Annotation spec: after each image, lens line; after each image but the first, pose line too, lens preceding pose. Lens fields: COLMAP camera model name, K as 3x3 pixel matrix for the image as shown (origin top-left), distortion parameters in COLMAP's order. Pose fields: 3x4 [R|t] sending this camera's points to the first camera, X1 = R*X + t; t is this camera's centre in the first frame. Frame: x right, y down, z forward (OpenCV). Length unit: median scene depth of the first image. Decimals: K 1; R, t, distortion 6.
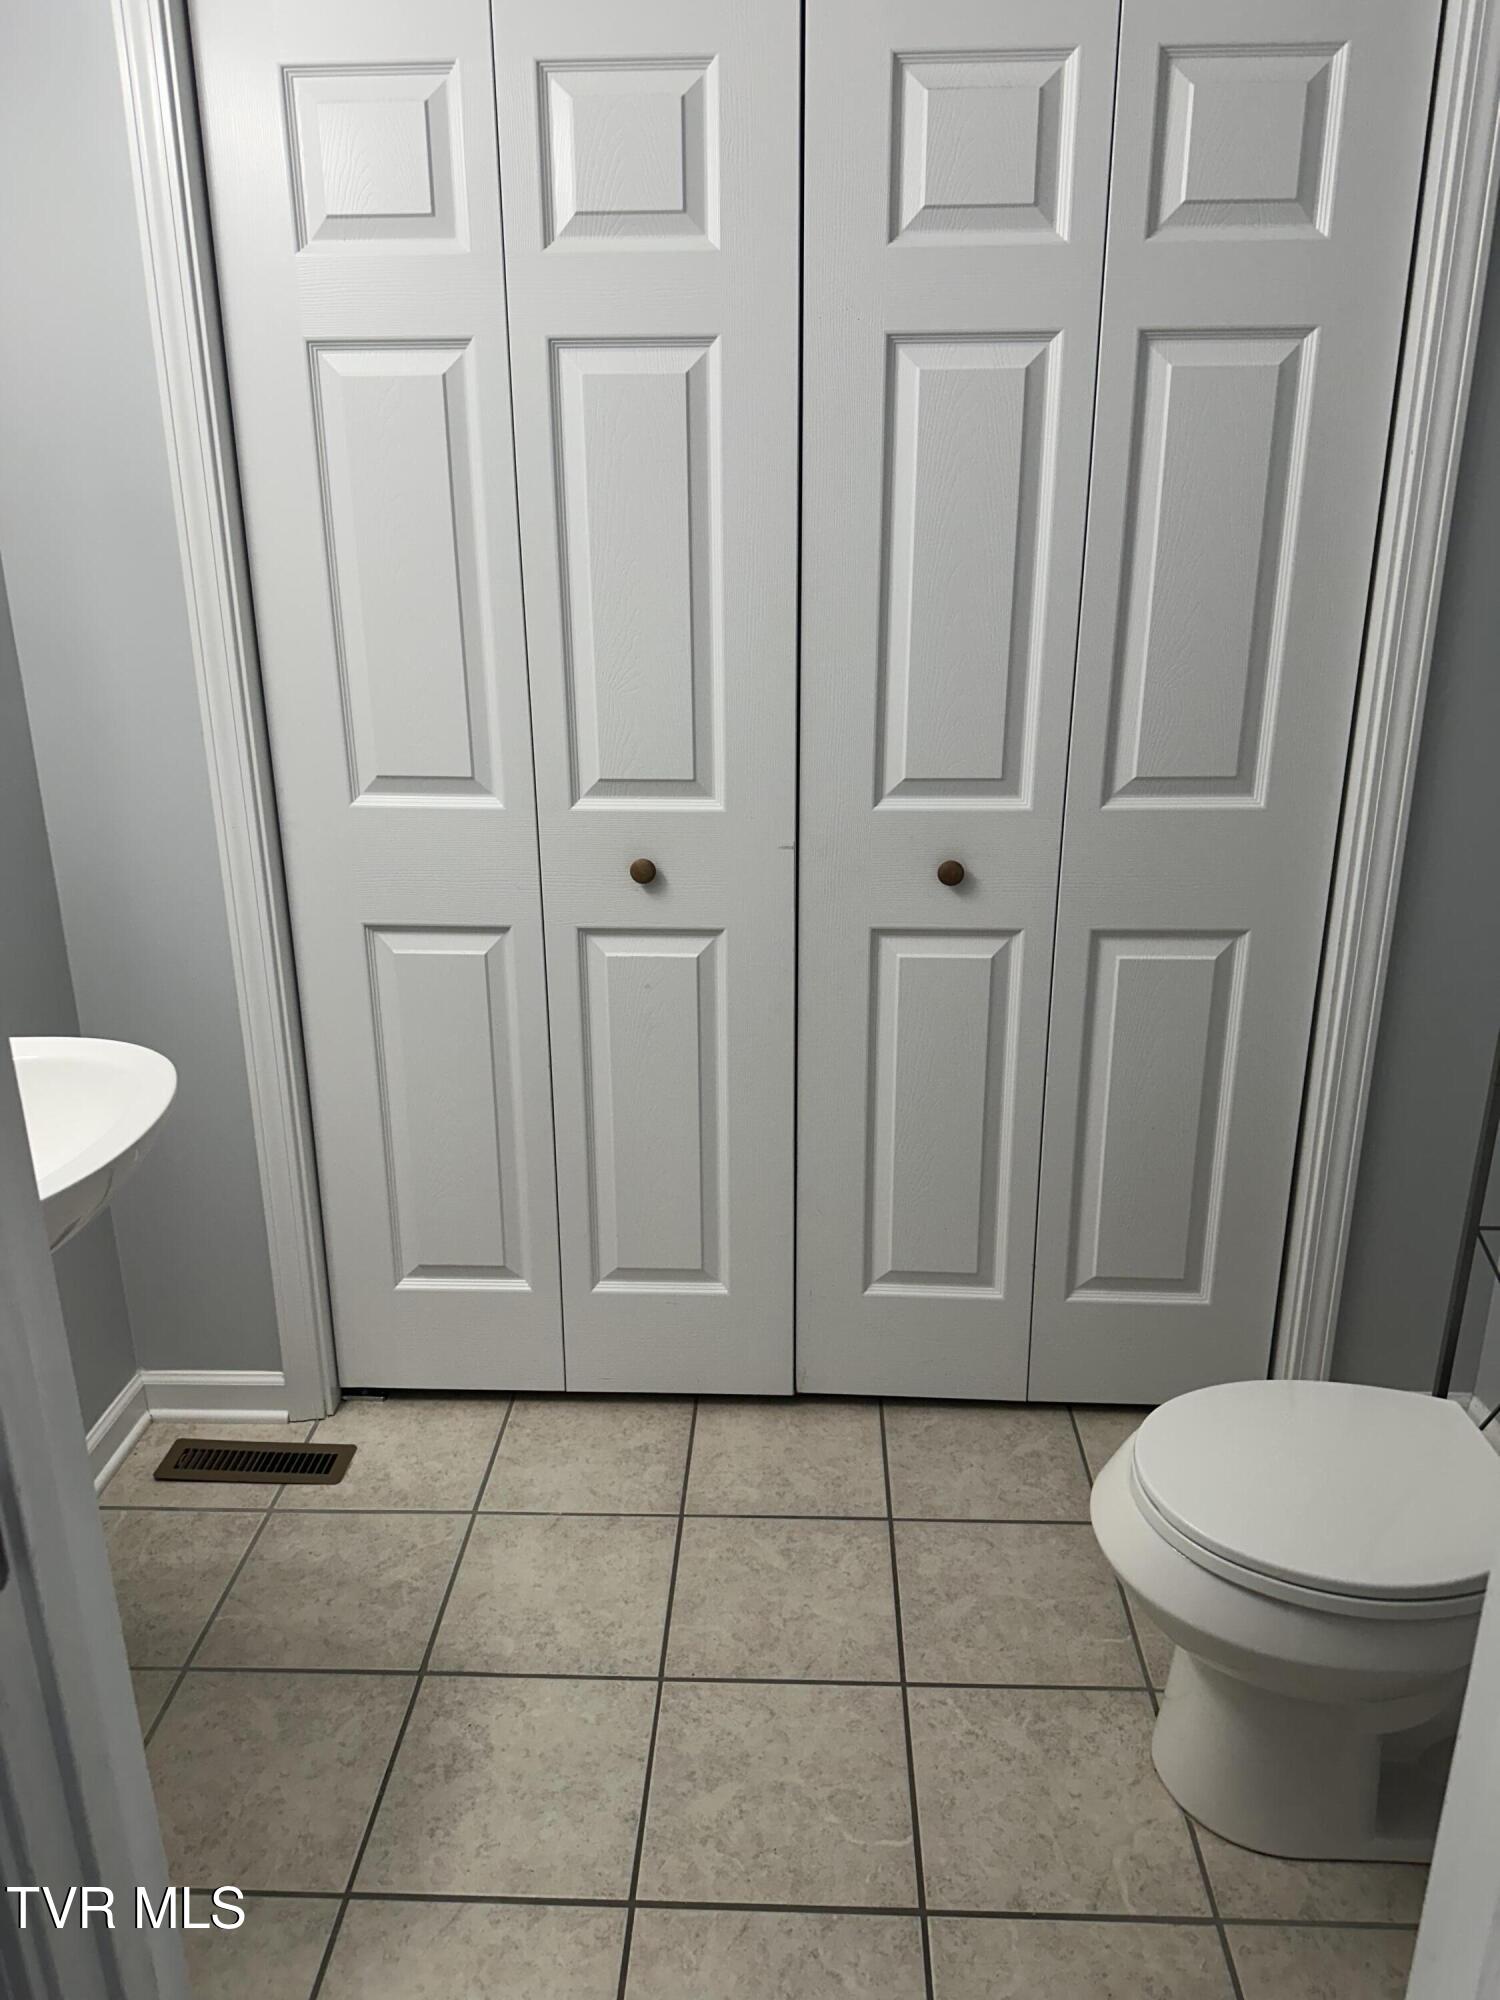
lens RADIAL K [[1398.9, 0, 752.8], [0, 1398.9, 1003.1], [0, 0, 1]] dist [0.011675, -0.028675]
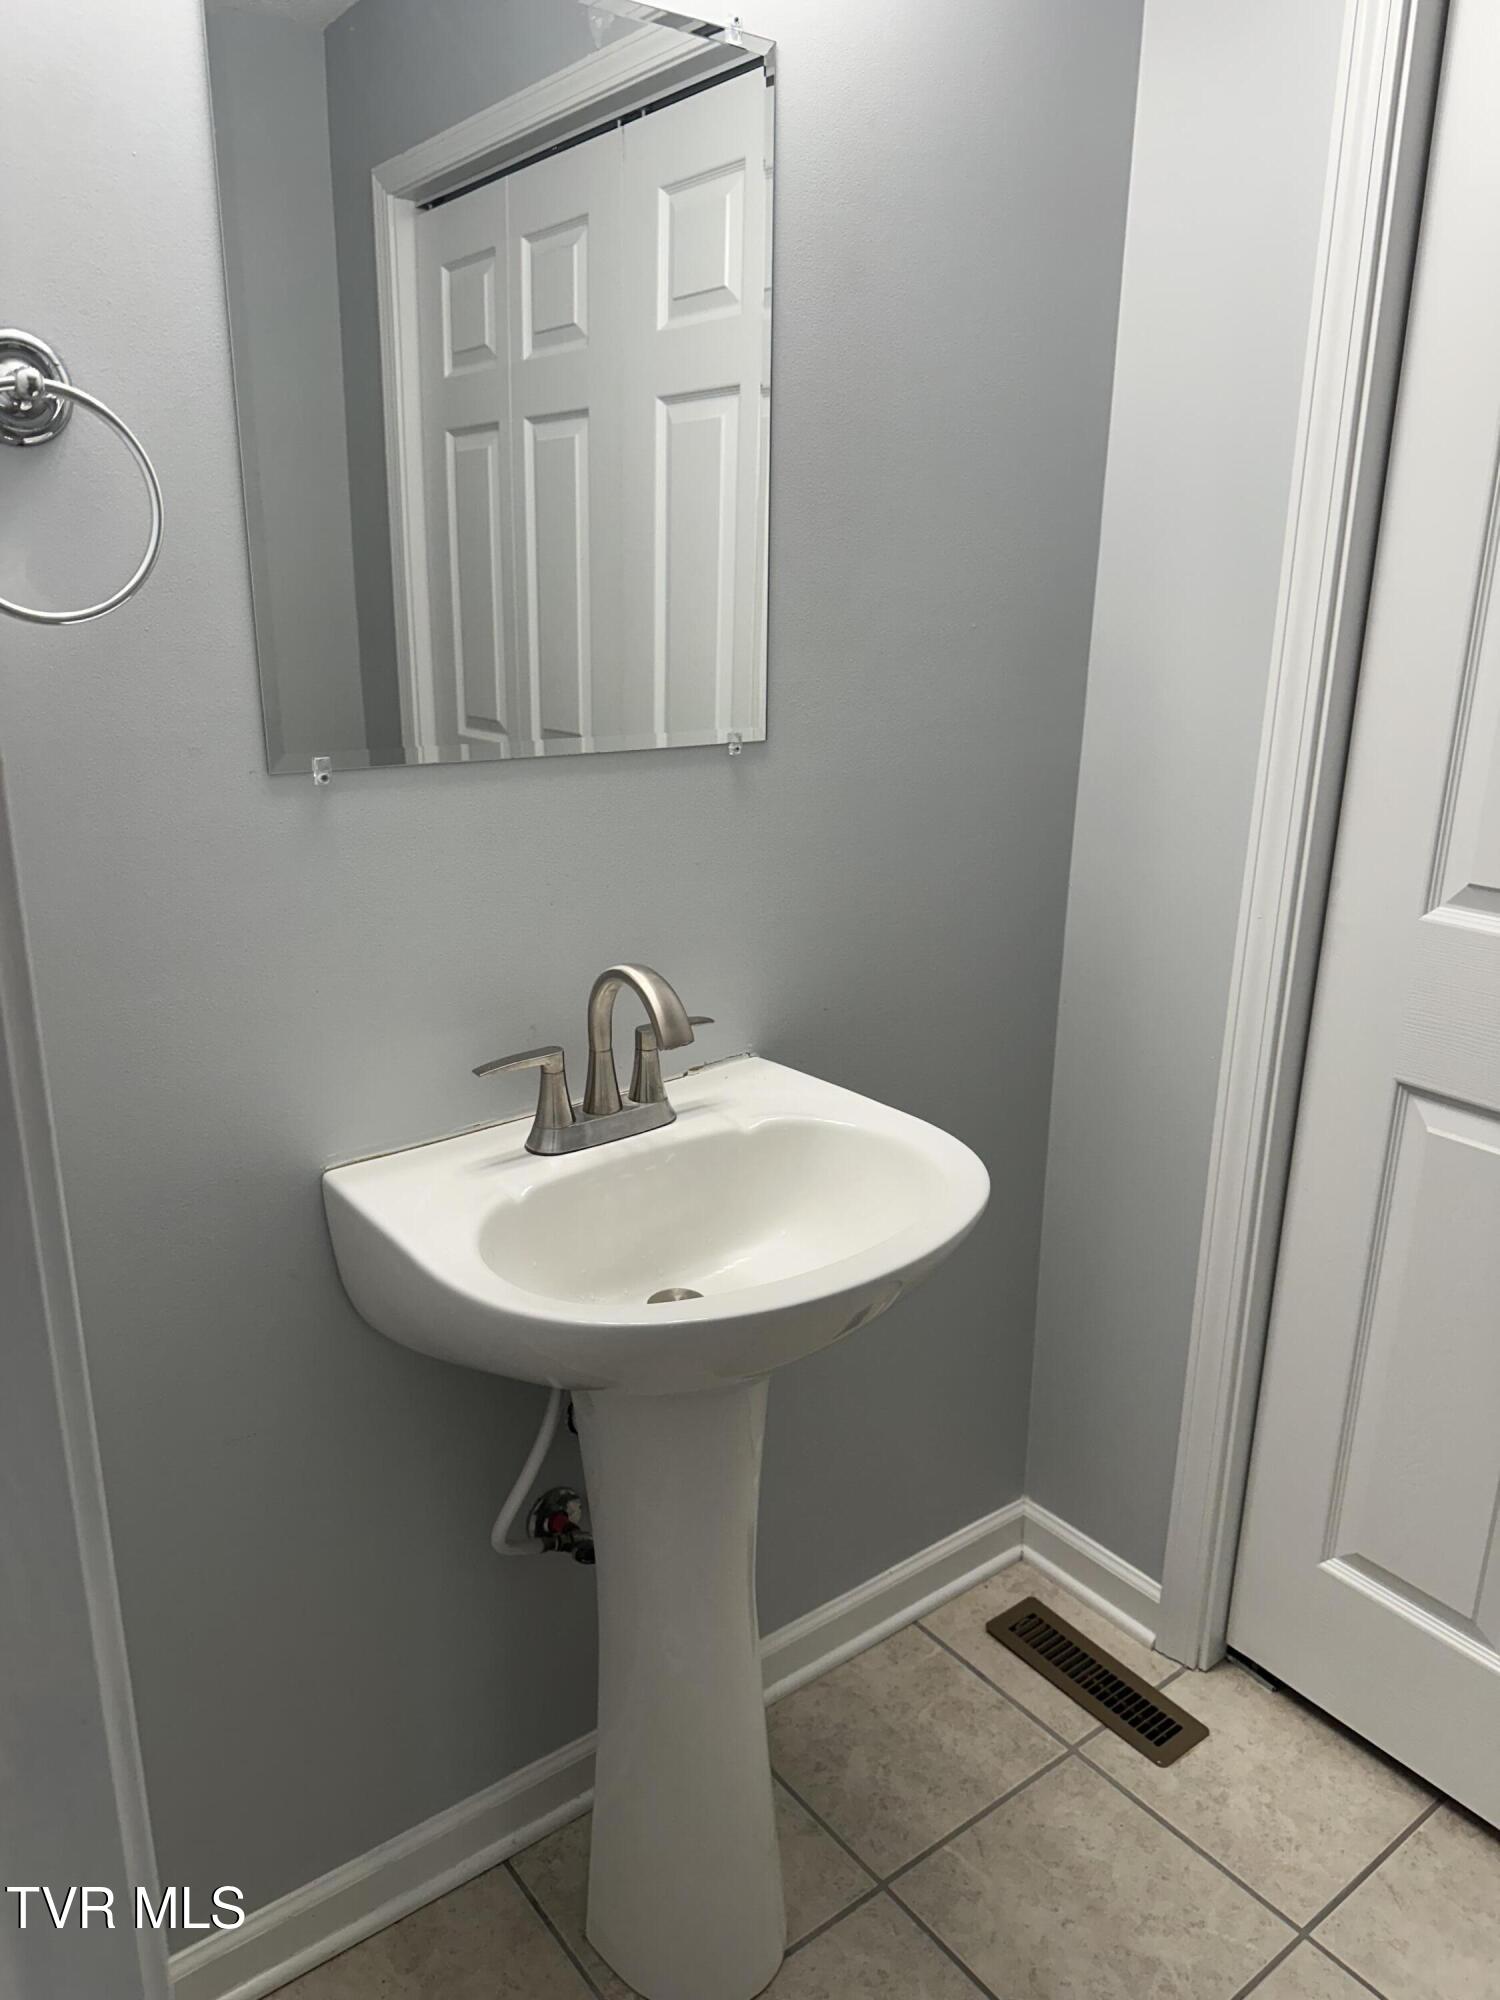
lens RADIAL K [[1398.9, 0, 741.1], [0, 1398.9, 998.0], [0, 0, 1]] dist [0.011675, -0.028675]
pose [[0.635250, 0.223383, -0.739295, 0.029637], [-0.266048, 0.961960, 0.062057, -0.048395], [0.725035, 0.157267, 0.670516, 0.244881]]
